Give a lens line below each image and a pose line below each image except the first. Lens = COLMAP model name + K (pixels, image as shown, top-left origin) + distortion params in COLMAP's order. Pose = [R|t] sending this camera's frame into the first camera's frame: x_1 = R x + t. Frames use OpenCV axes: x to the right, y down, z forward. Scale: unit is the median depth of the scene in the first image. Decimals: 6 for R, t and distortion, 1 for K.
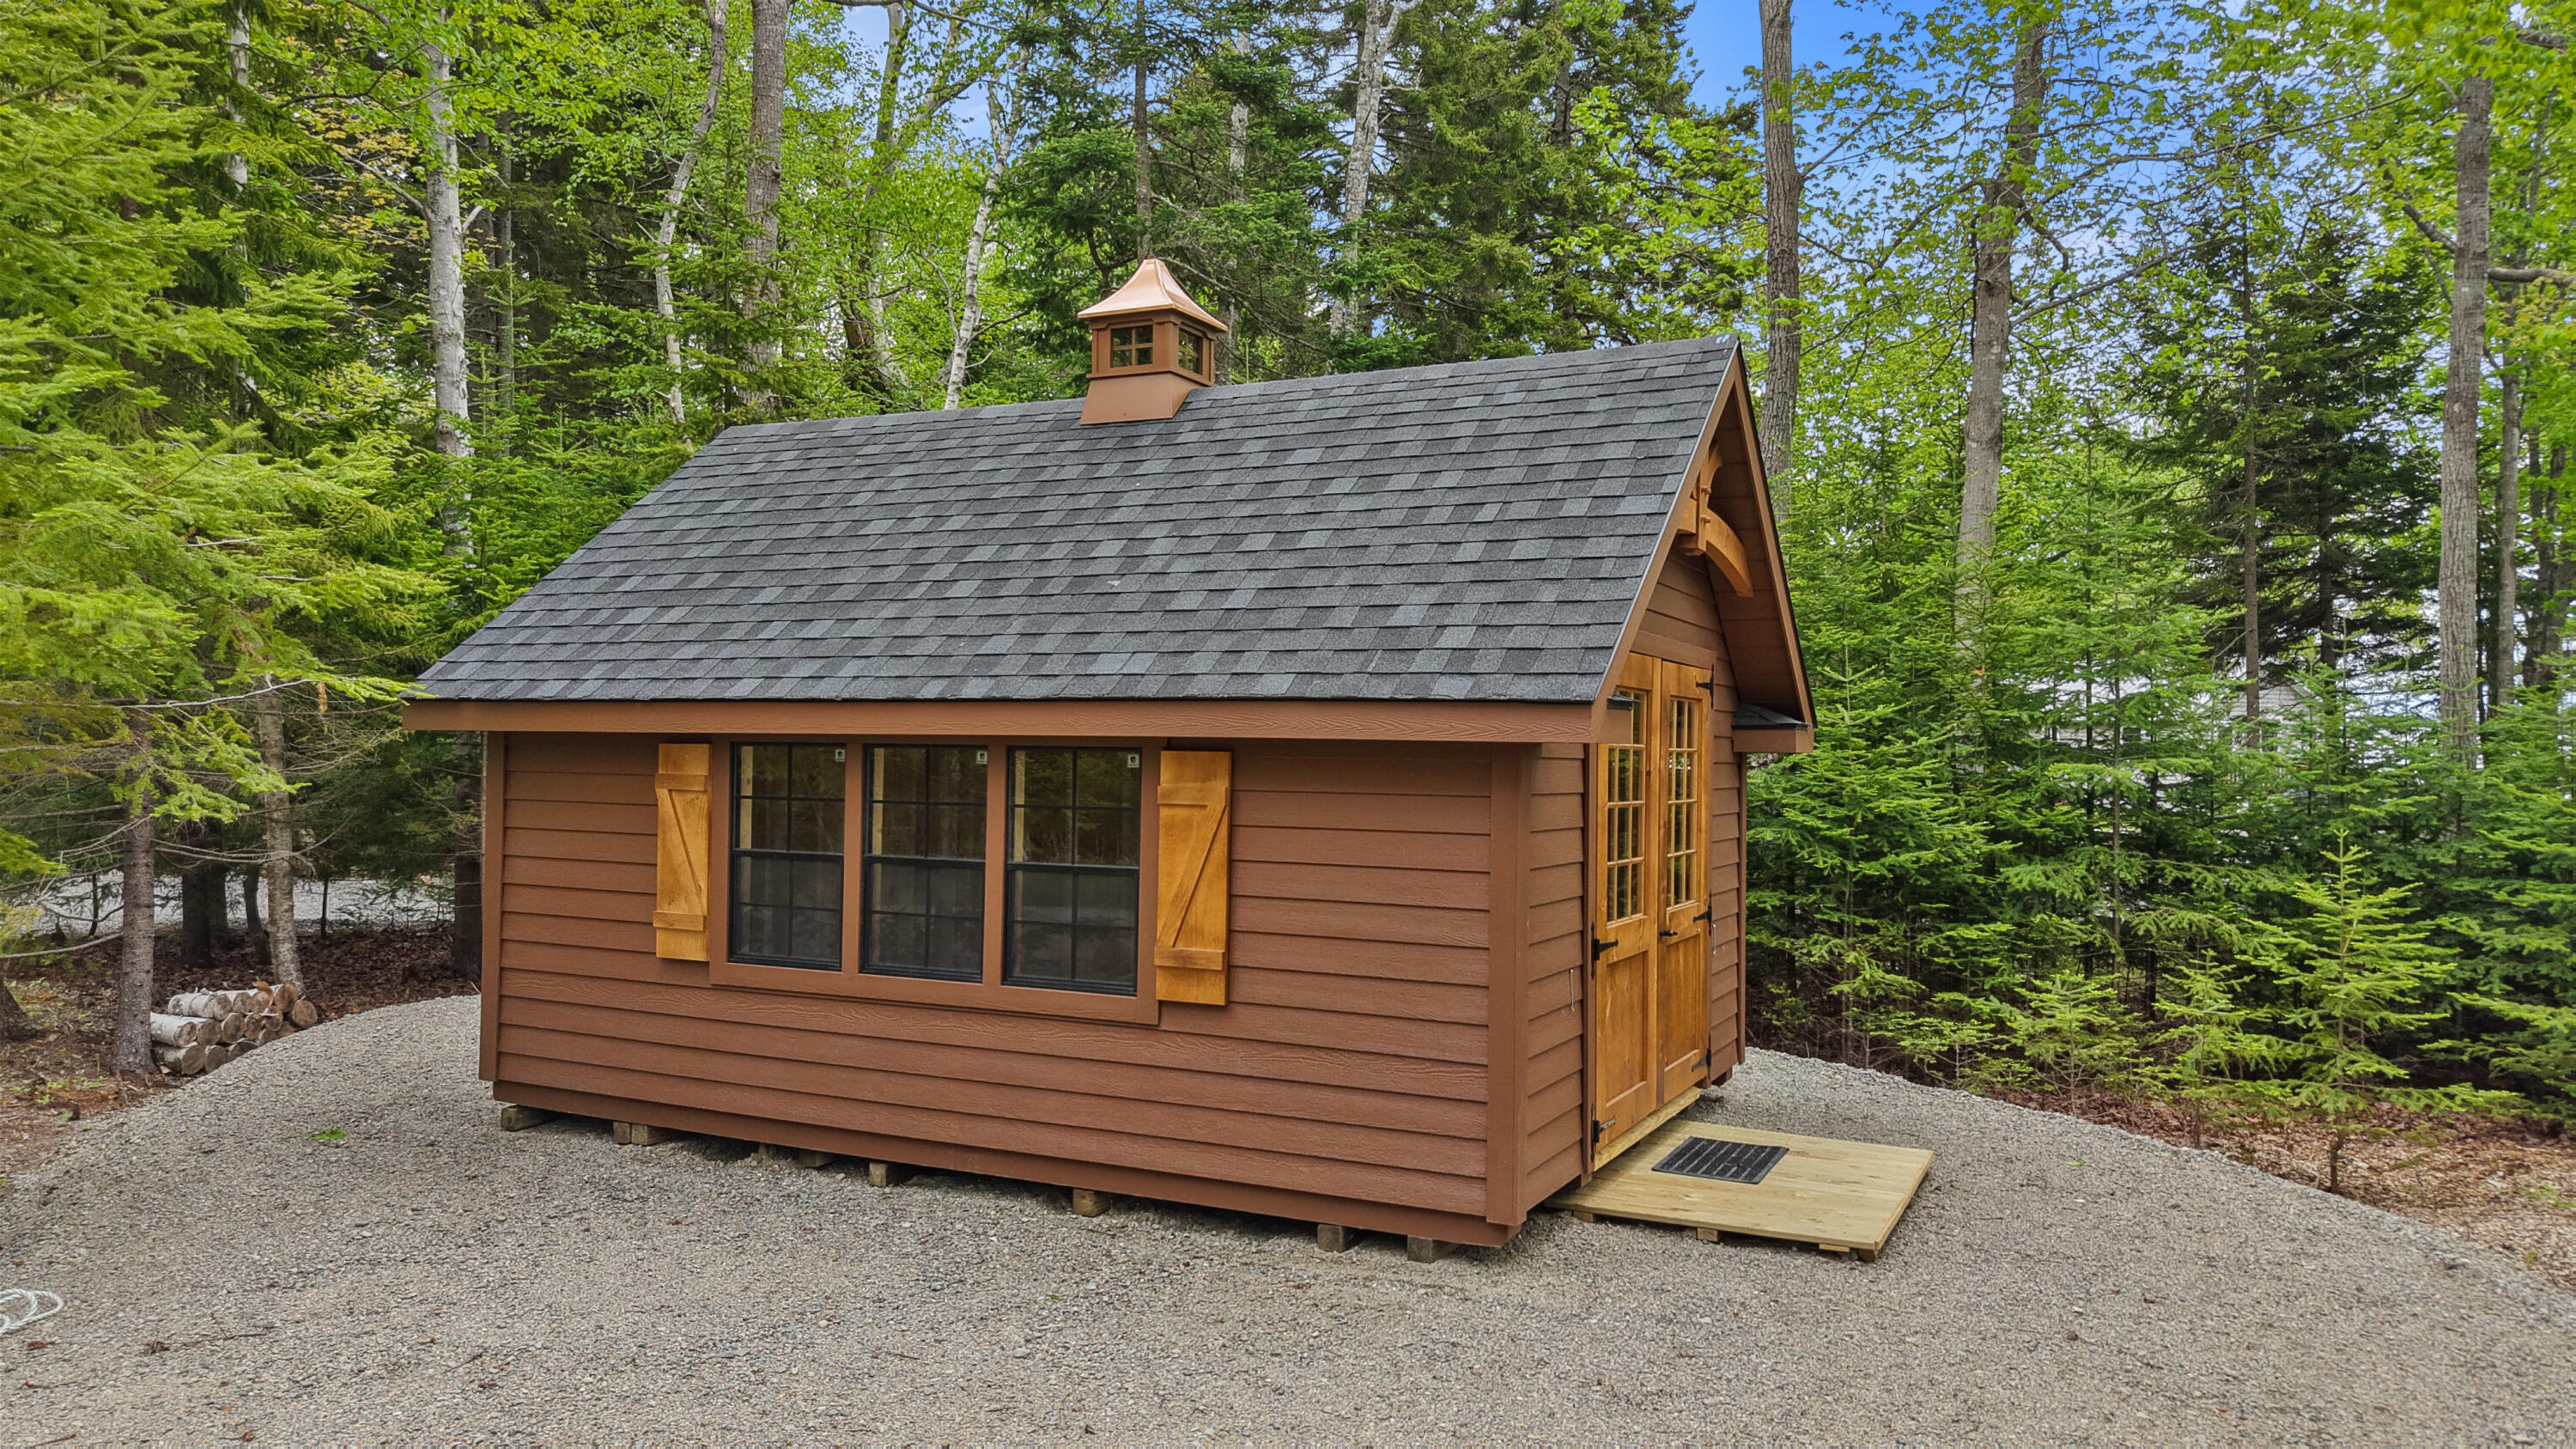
lens RADIAL K [[1725.0, 0, 1282.8], [0, 1725.0, 735.0], [0, 0, 1]] dist [-0.007056, 0.024091]
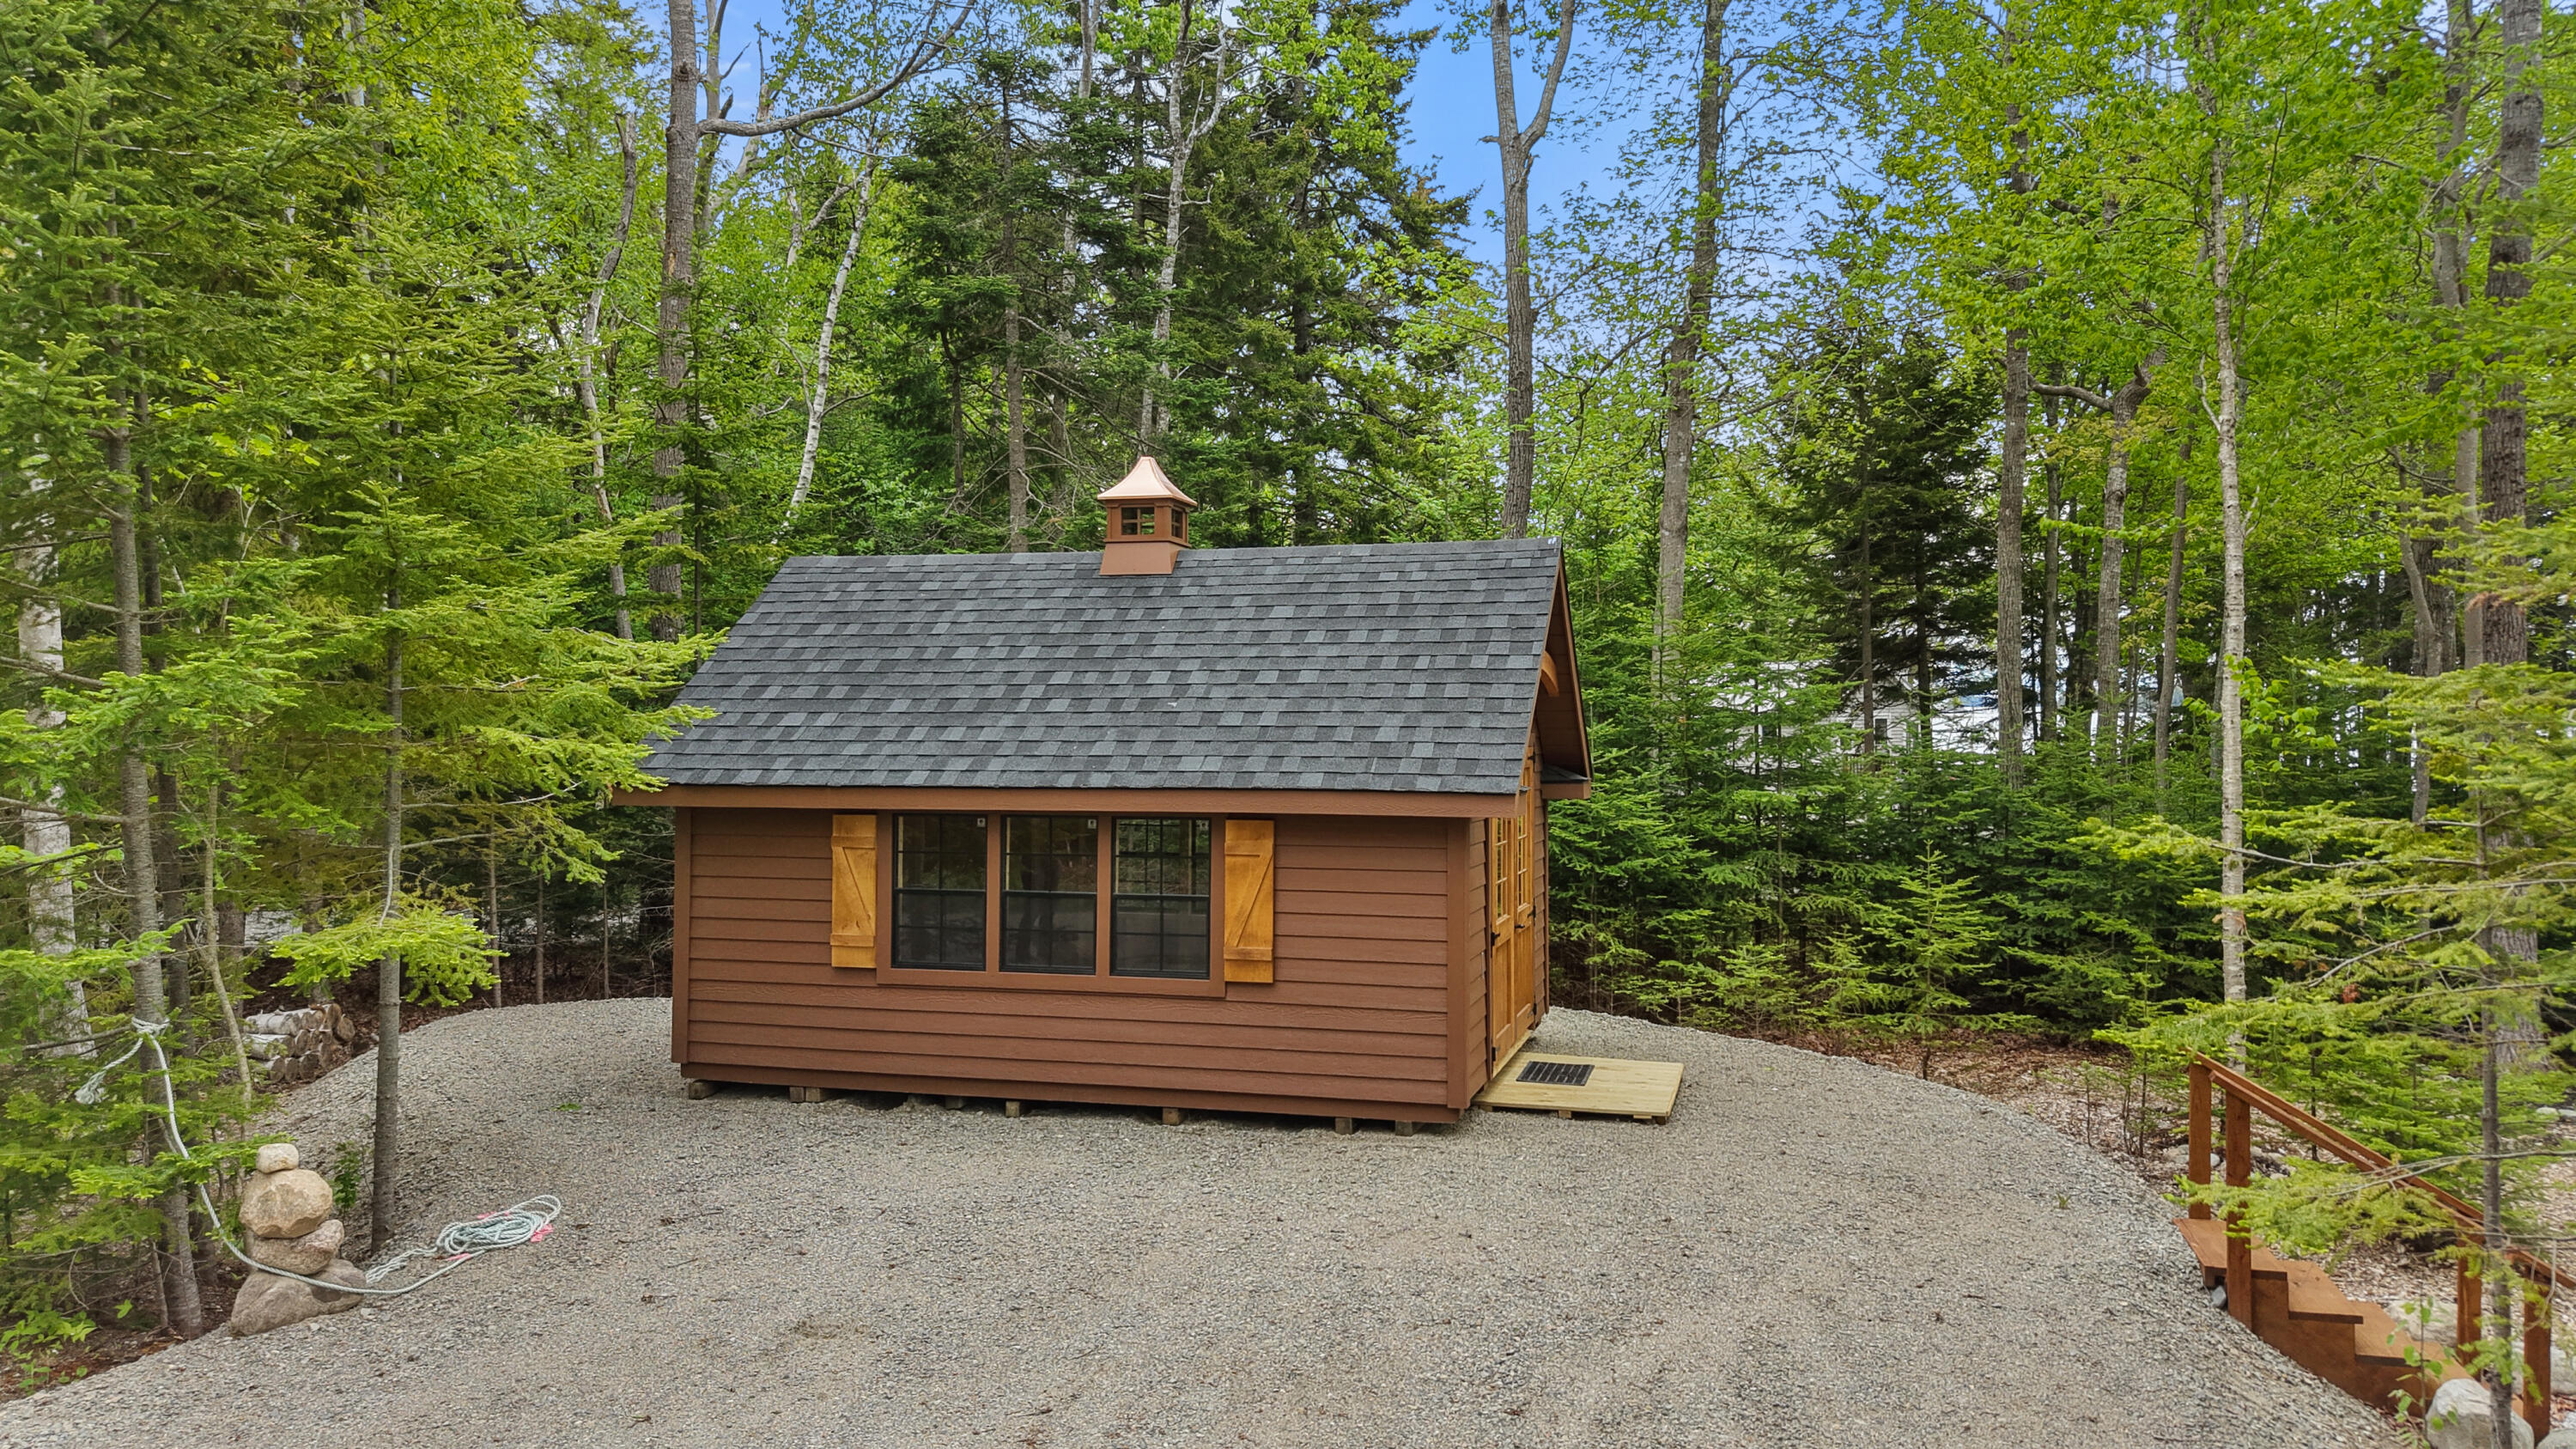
lens RADIAL K [[1738.9, 0, 1288.0], [0, 1738.9, 724.5], [0, 0, 1]] dist [0.028638, -0.026587]
pose [[0.981625, -0.009176, 0.190599, -0.249258], [0.008872, 0.999958, 0.002449, -0.063908], [-0.190614, -0.000713, 0.981665, -0.433972]]
